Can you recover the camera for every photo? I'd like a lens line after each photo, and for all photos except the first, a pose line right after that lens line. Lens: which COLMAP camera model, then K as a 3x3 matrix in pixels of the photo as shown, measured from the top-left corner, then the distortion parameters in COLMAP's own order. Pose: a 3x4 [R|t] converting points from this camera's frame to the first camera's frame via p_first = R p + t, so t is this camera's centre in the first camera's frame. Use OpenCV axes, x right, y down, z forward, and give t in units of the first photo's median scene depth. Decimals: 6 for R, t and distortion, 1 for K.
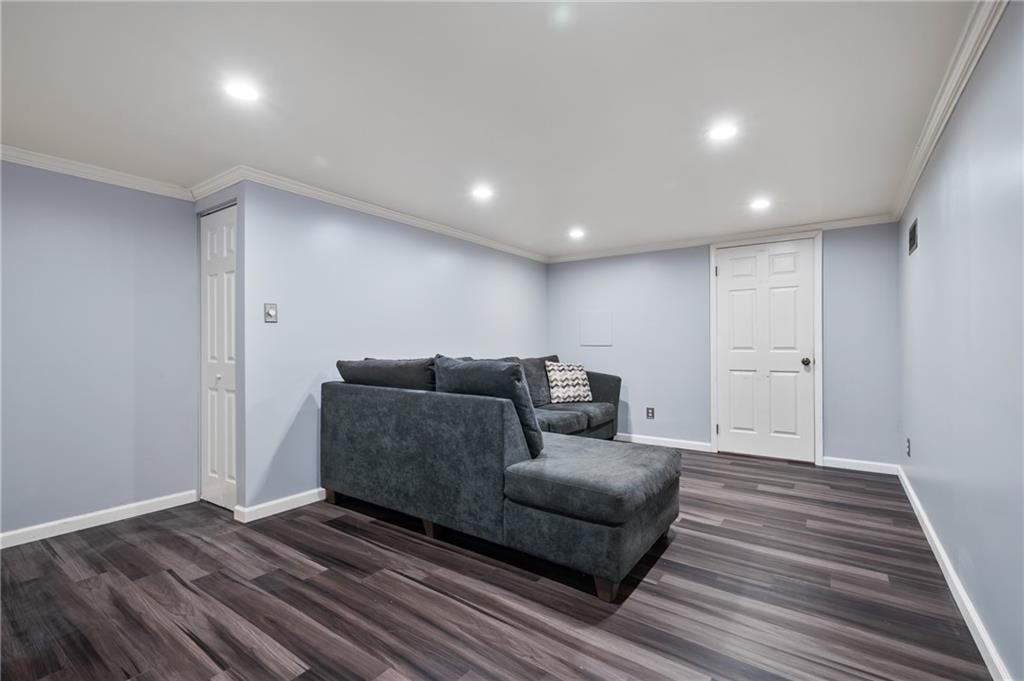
lens RADIAL K [[454.8, 0, 514.7], [0, 454.8, 344.9], [0, 0, 1]] dist [-0.001198, -0.000174]
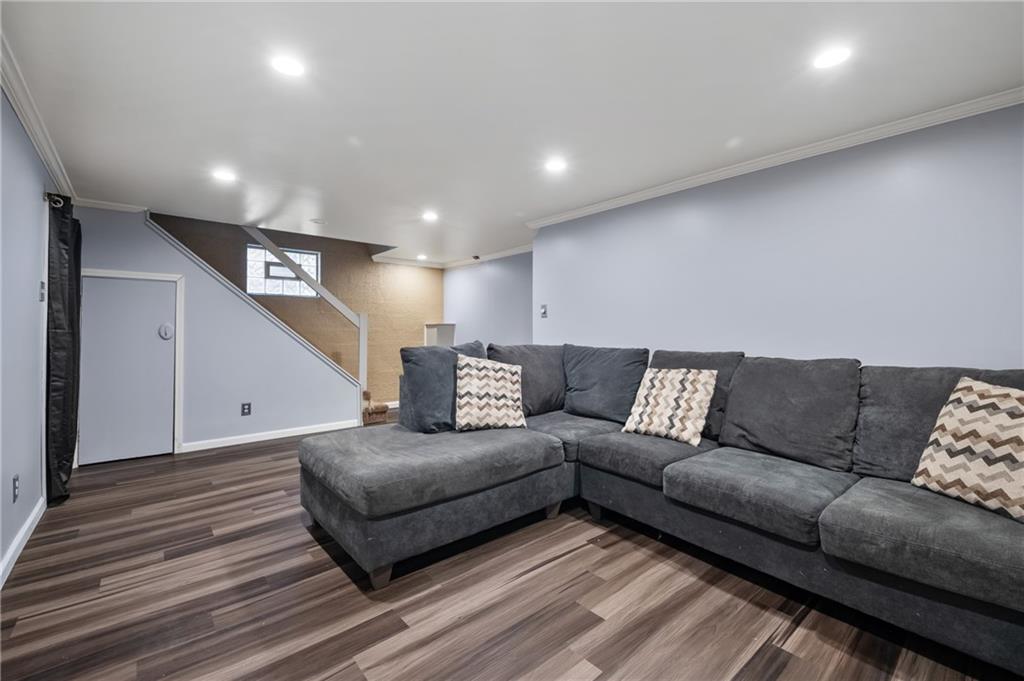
lens RADIAL K [[431.6, 0, 514.2], [0, 431.6, 328.1], [0, 0, 1]] dist [0.001231, 0.000208]
pose [[-0.247575, -0.003327, -0.968863, 1.192609], [0.004683, 0.999978, -0.004630, -0.011325], [0.968857, -0.005684, -0.247554, 1.725701]]
